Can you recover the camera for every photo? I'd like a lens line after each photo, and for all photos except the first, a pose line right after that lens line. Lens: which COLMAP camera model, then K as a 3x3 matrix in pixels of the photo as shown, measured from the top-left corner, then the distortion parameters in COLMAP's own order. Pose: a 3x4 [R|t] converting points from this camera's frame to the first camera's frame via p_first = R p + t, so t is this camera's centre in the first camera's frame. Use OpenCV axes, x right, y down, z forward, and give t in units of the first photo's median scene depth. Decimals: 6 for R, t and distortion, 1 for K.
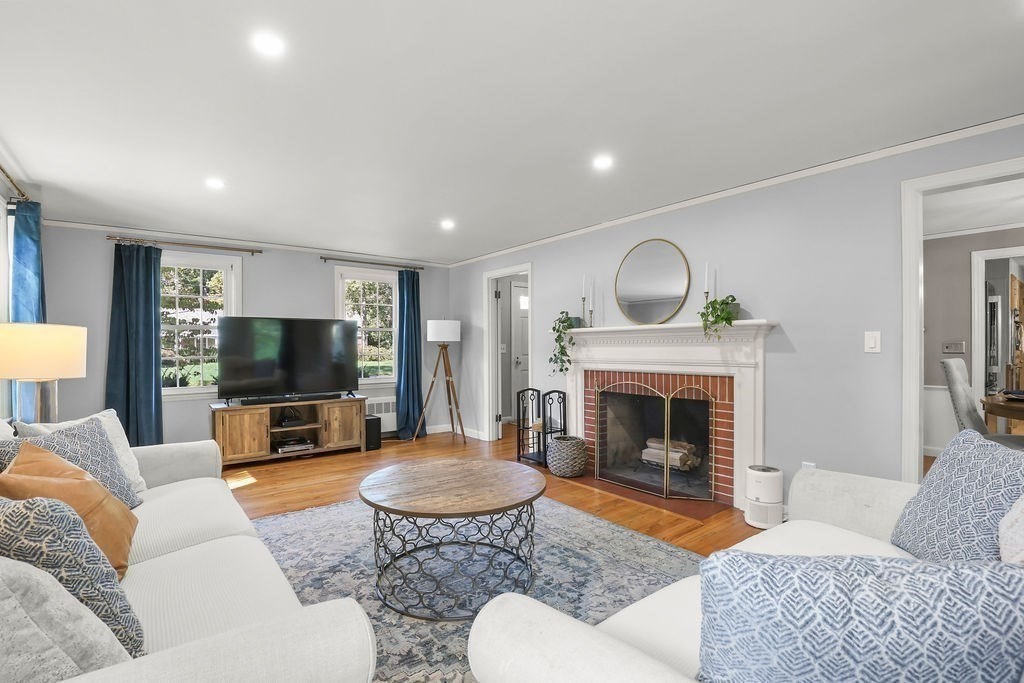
lens RADIAL K [[476.6, 0, 512.0], [0, 476.6, 341.5], [0, 0, 1]] dist [-0.001110, 0.000086]
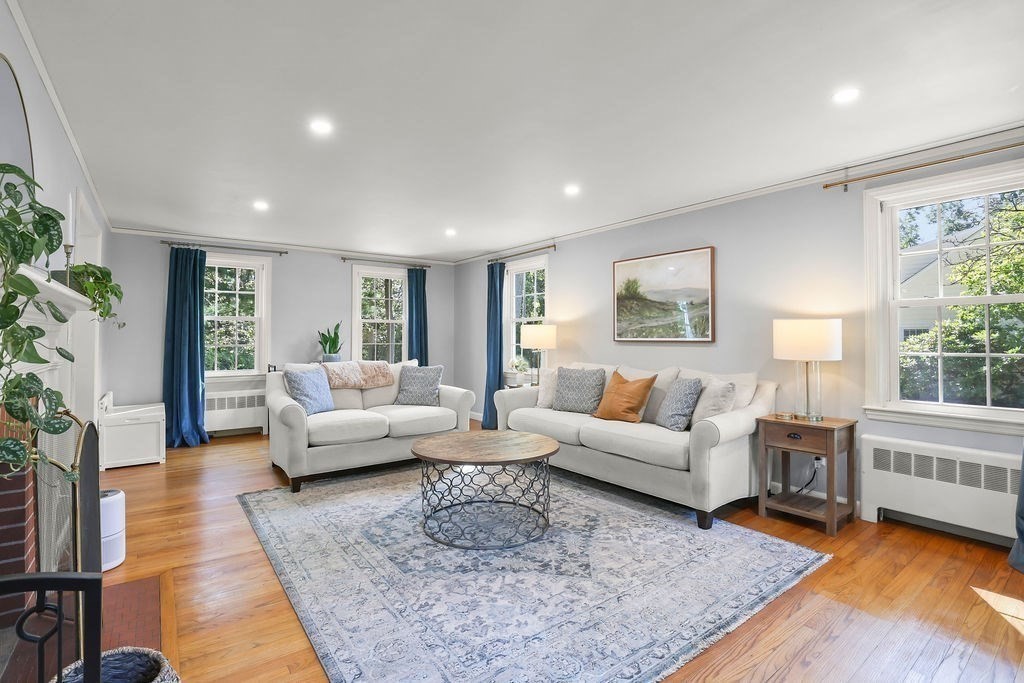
lens RADIAL K [[476.6, 0, 512.0], [0, 476.6, 341.5], [0, 0, 1]] dist [-0.001110, 0.000086]
pose [[-0.999836, 0.003391, 0.017810, -0.197159], [0.003395, 0.999994, 0.000176, 0.022352], [-0.017809, 0.000236, -0.999841, 2.101112]]
